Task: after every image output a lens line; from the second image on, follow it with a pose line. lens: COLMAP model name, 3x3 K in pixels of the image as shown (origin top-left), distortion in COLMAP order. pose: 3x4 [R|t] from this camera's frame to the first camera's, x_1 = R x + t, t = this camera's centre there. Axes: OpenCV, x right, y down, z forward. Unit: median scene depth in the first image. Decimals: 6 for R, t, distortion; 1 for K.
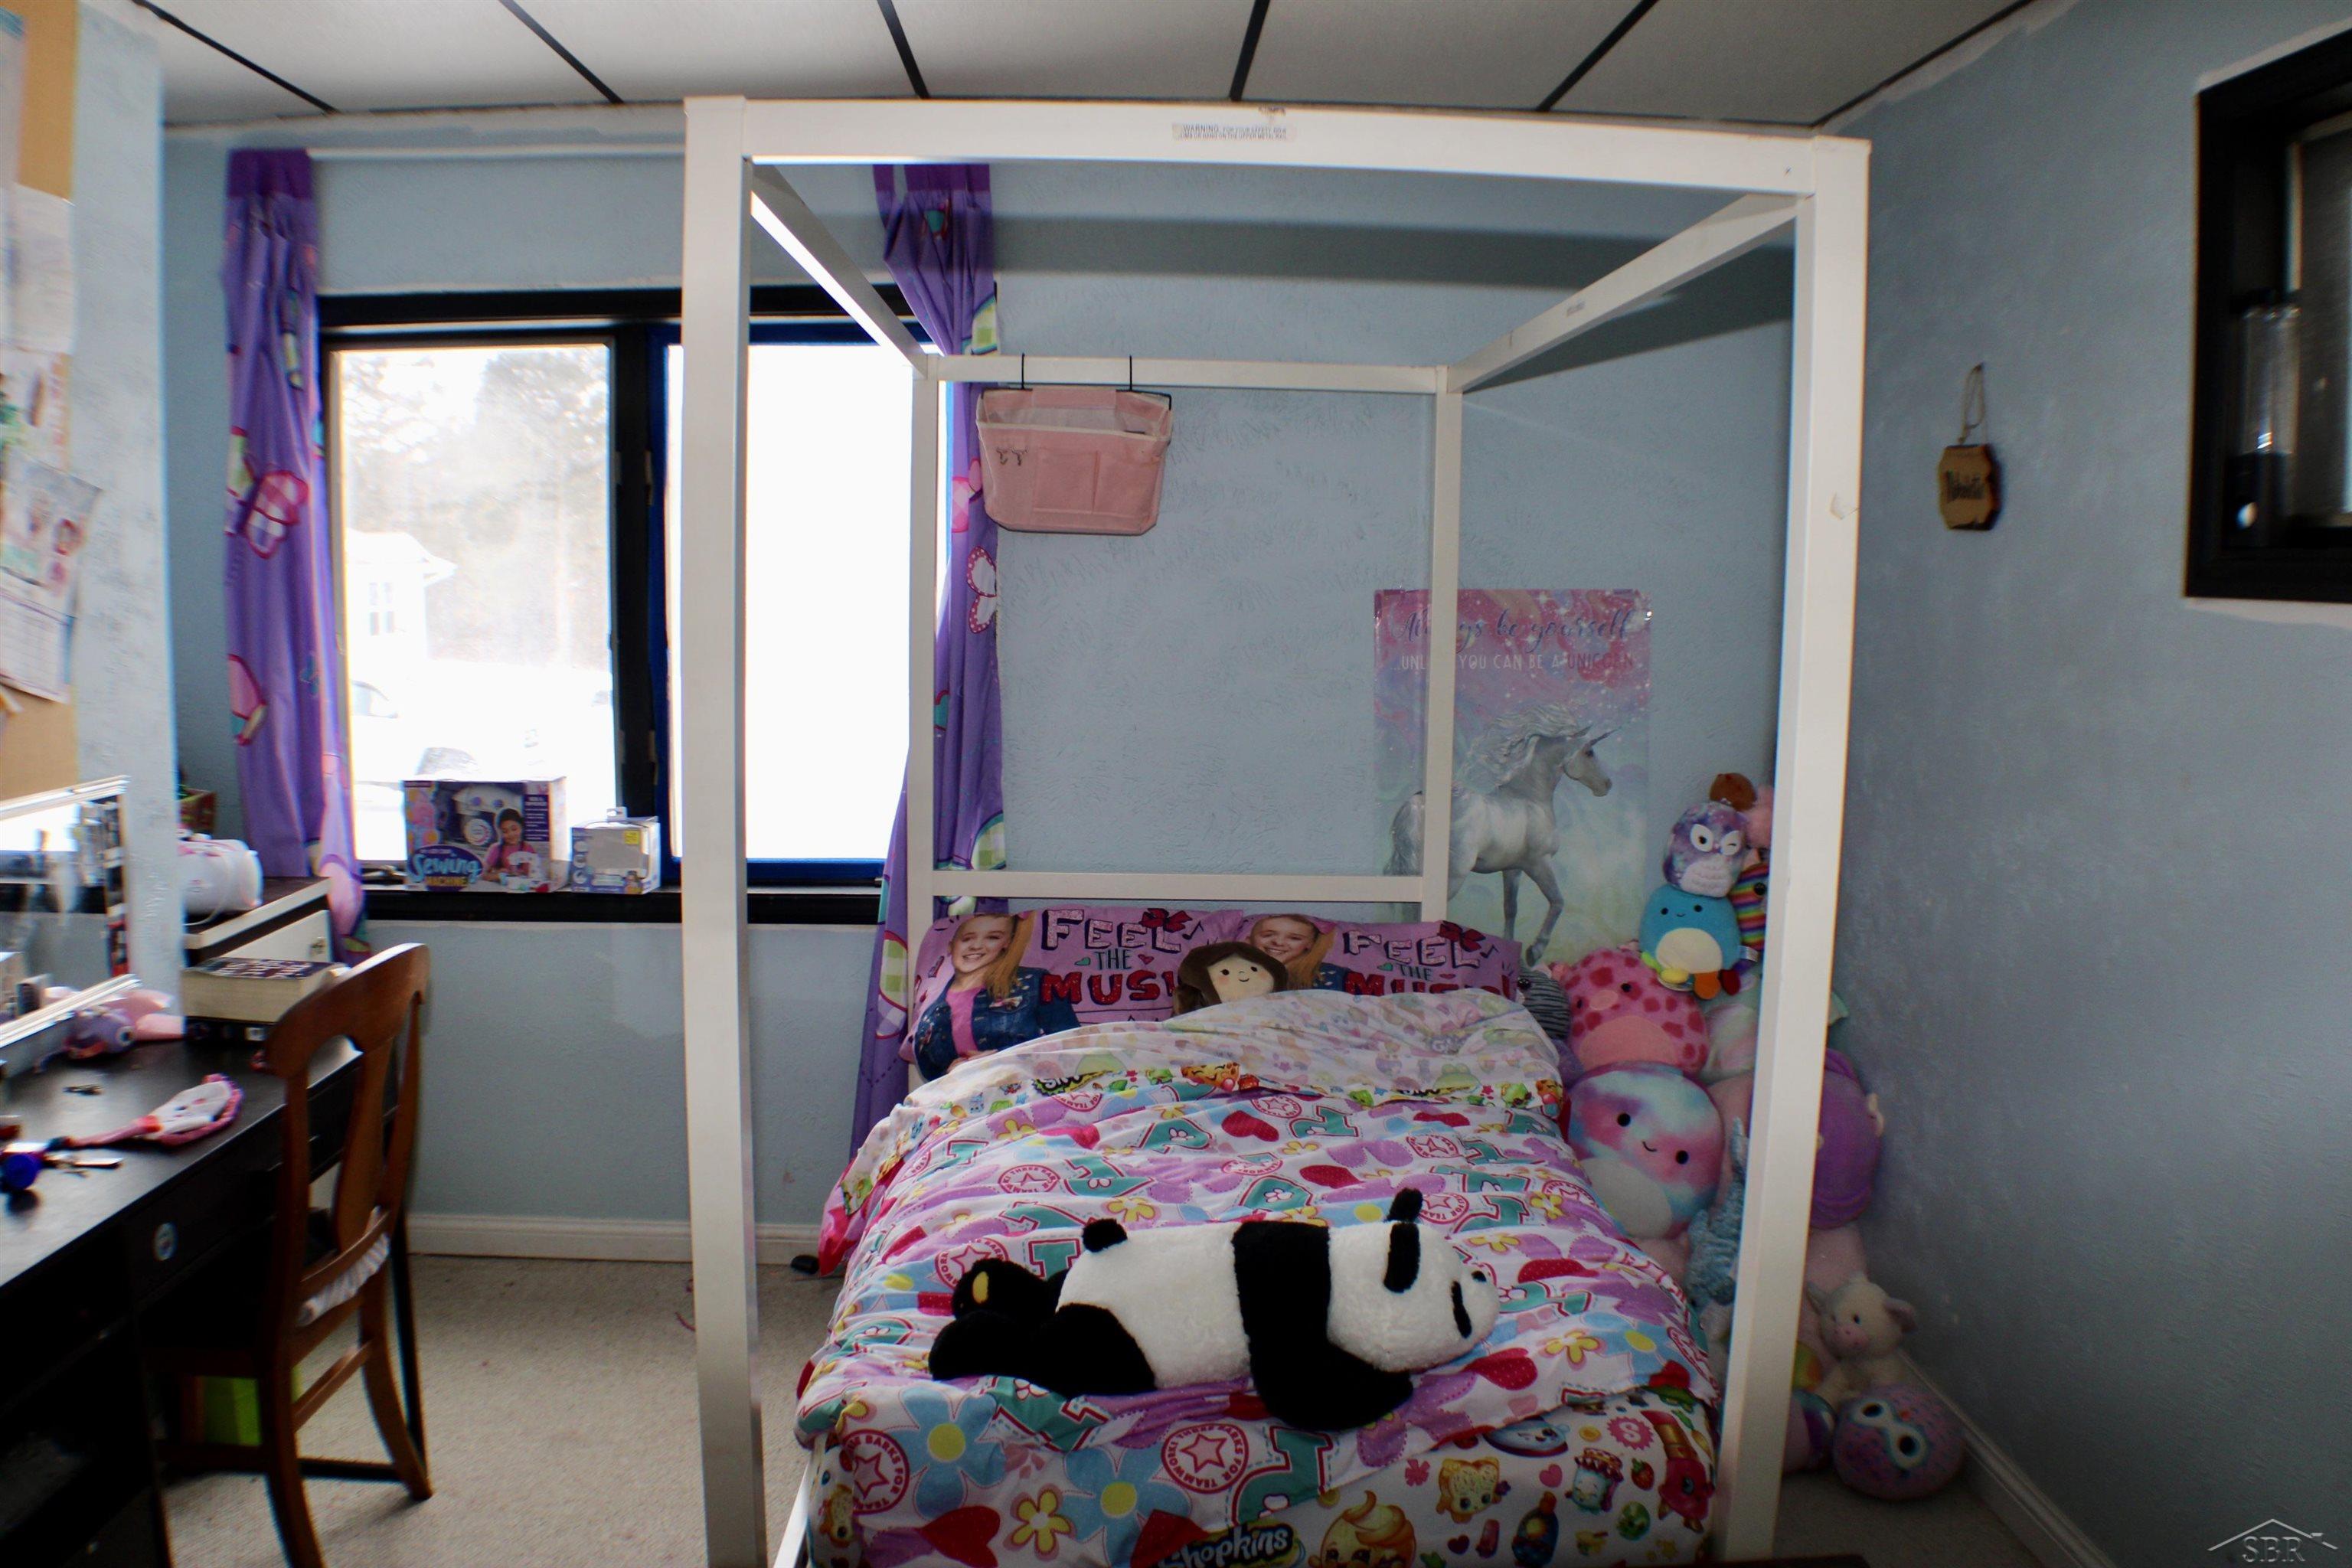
lens RADIAL K [[1869.1, 0, 1176.0], [0, 1869.1, 784.0], [0, 0, 1]] dist [-0.222312, 0.102370]
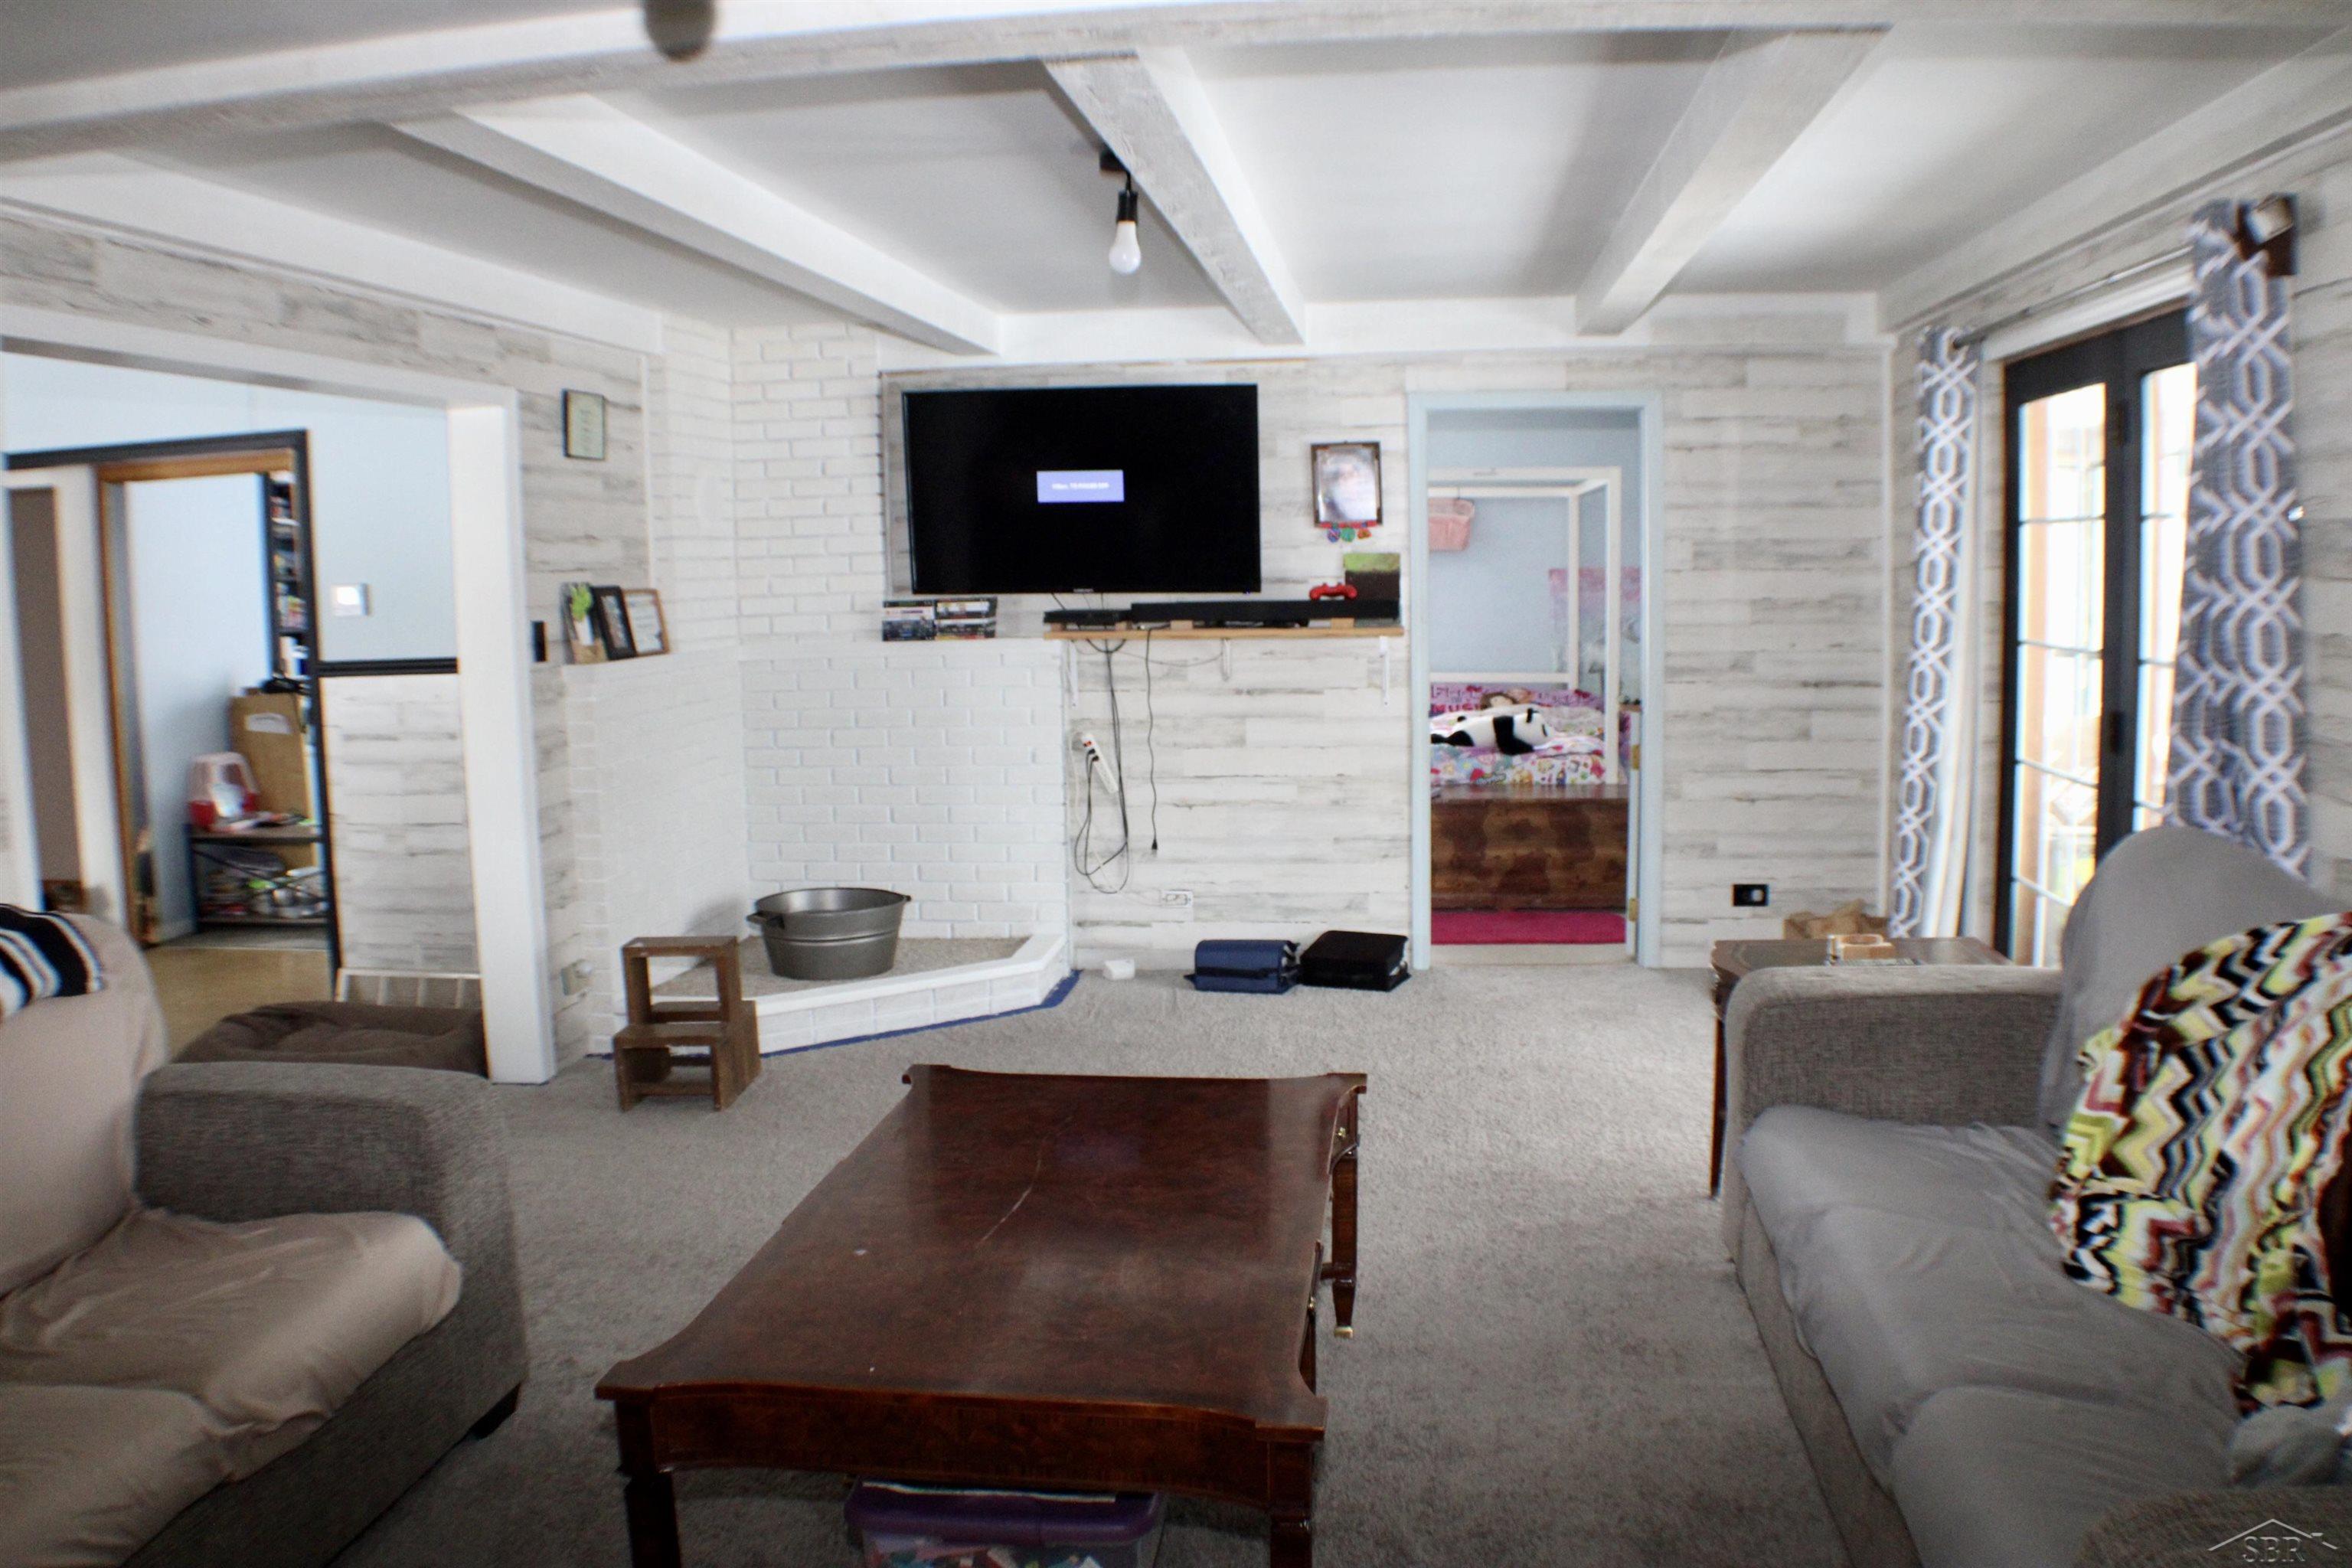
lens RADIAL K [[1869.1, 0, 1176.0], [0, 1869.1, 784.0], [0, 0, 1]] dist [-0.222312, 0.102370]
pose [[0.986866, -0.009410, -0.161268, 0.000182], [0.010024, 0.999945, 0.002994, 0.215262], [0.161231, -0.004571, 0.986906, -1.919934]]
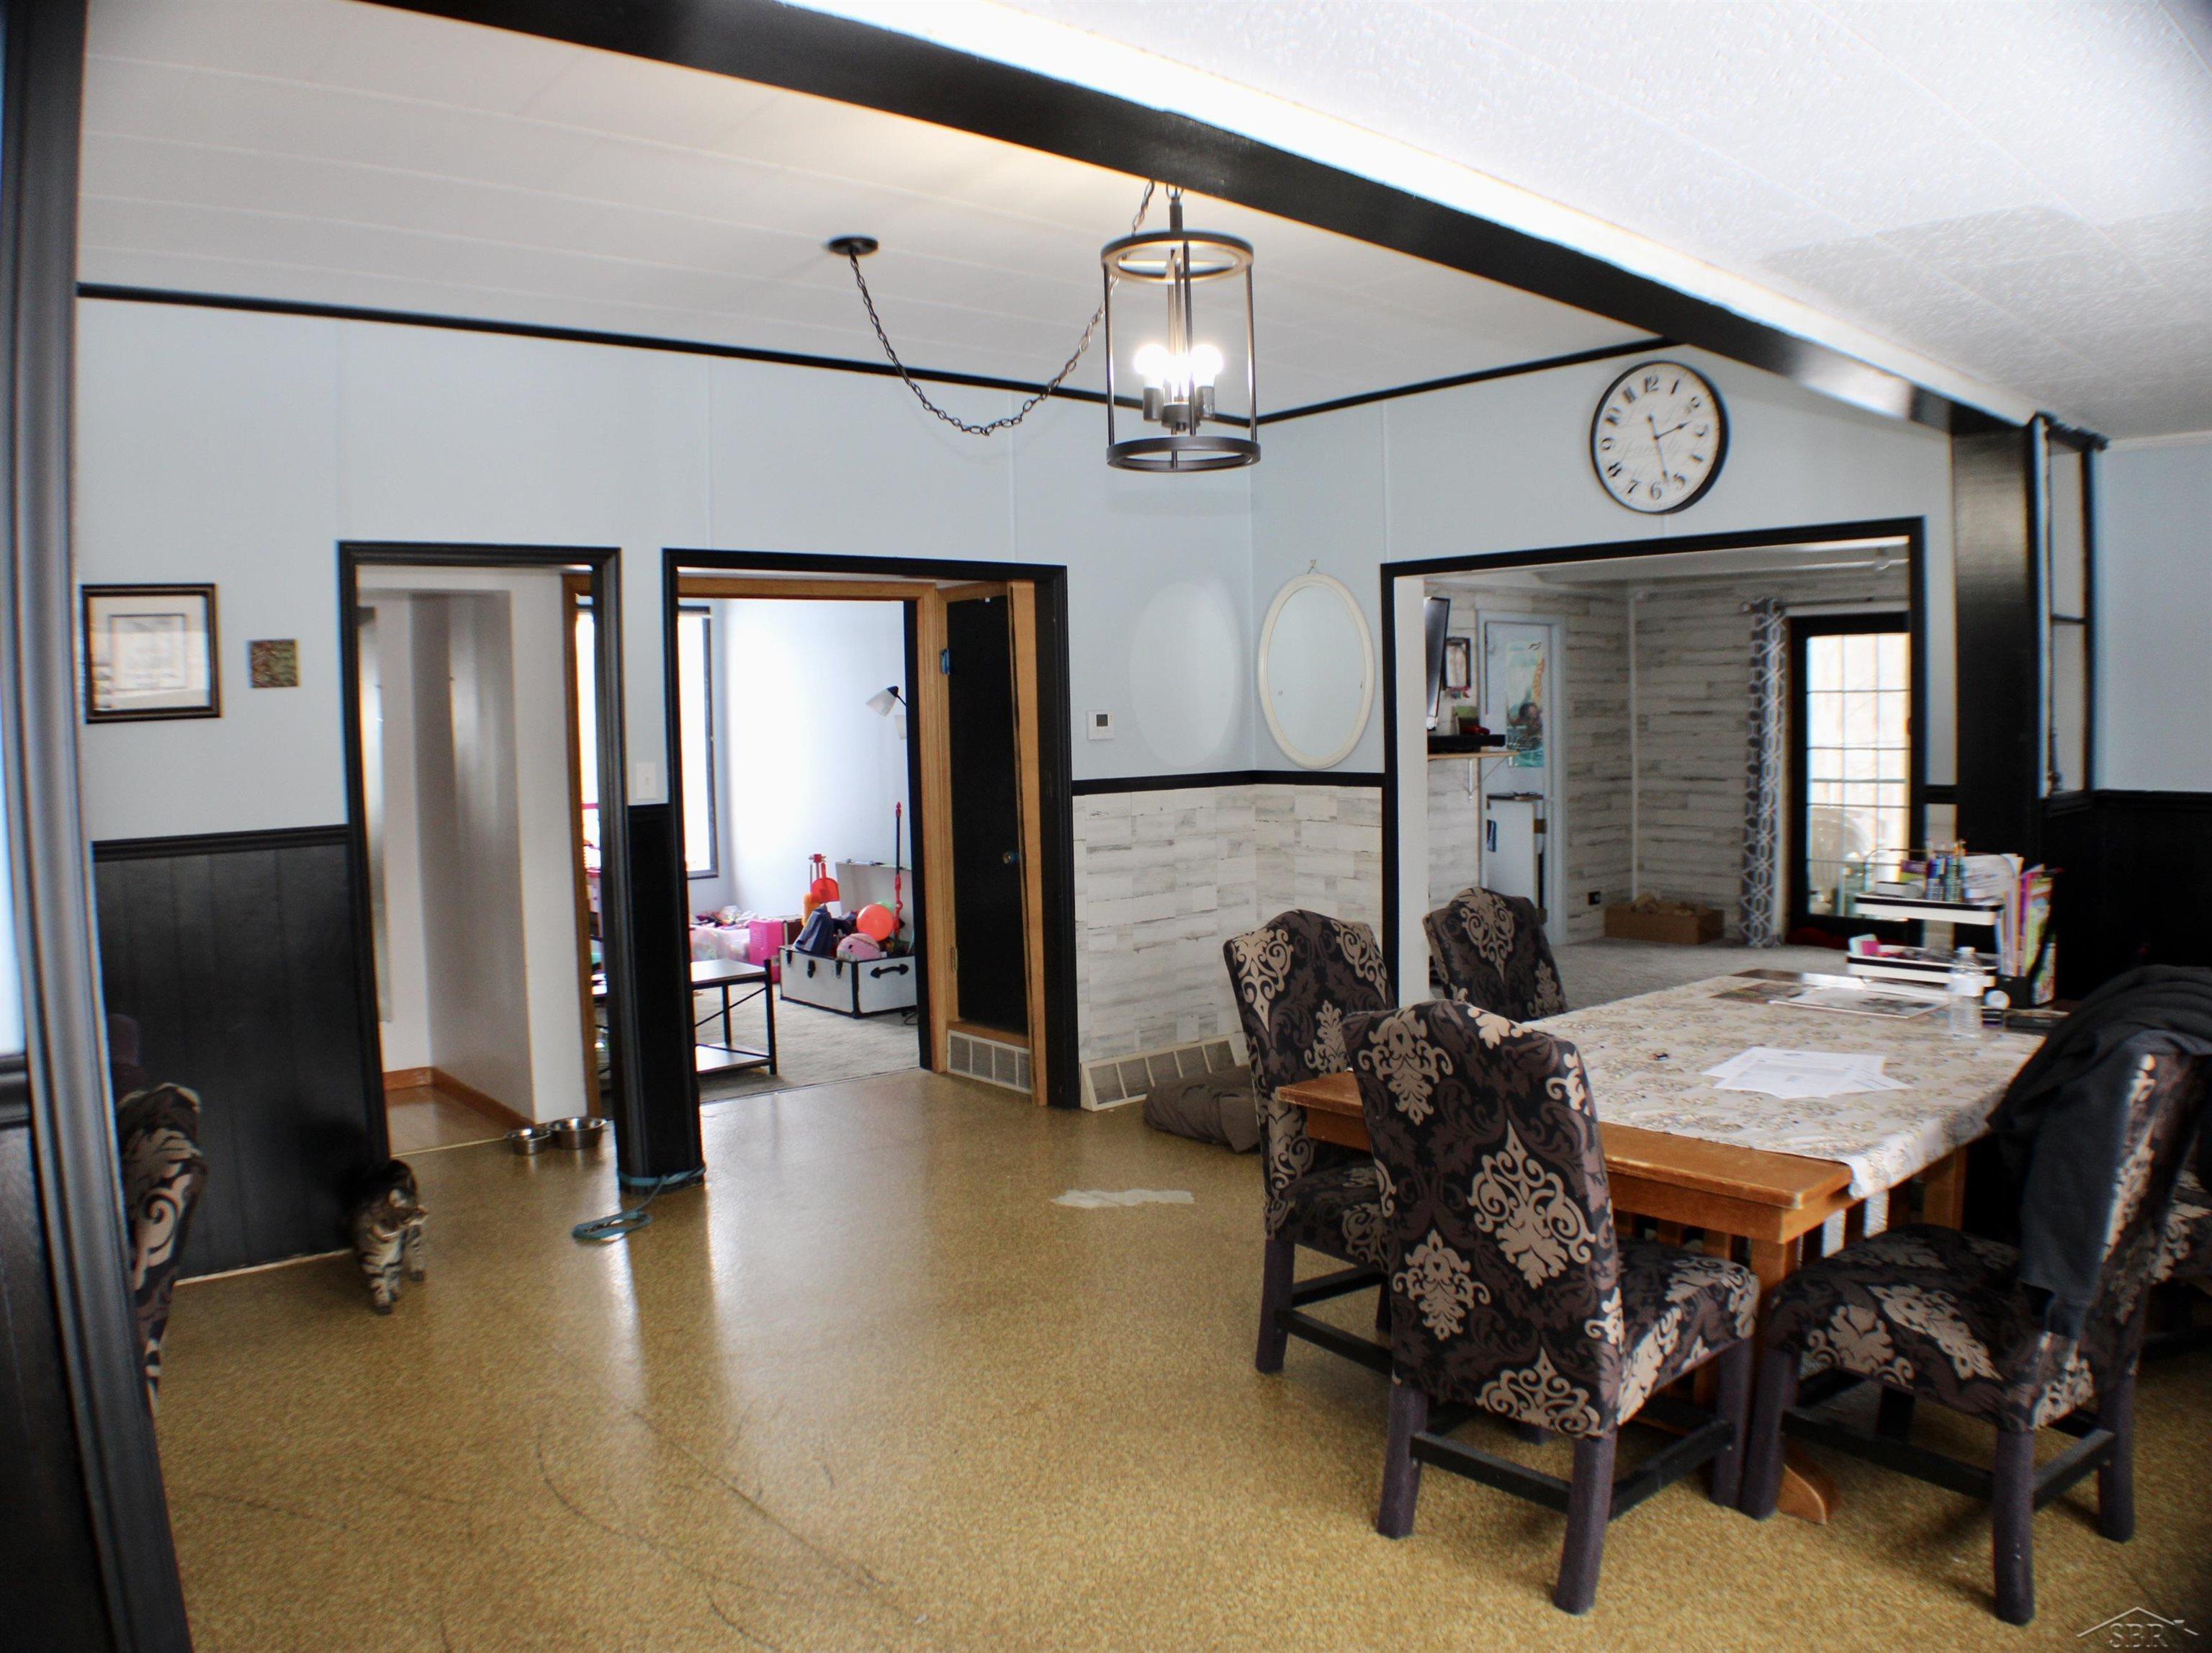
lens RADIAL K [[1600.7, 0, 1106.0], [0, 1600.7, 826.5], [0, 0, 1]] dist [-0.226218, 0.061861]
pose [[0.779930, -0.065156, 0.622466, -2.226447], [0.096808, 0.995156, -0.017131, 0.171449], [-0.618334, 0.073621, 0.782460, -1.672382]]
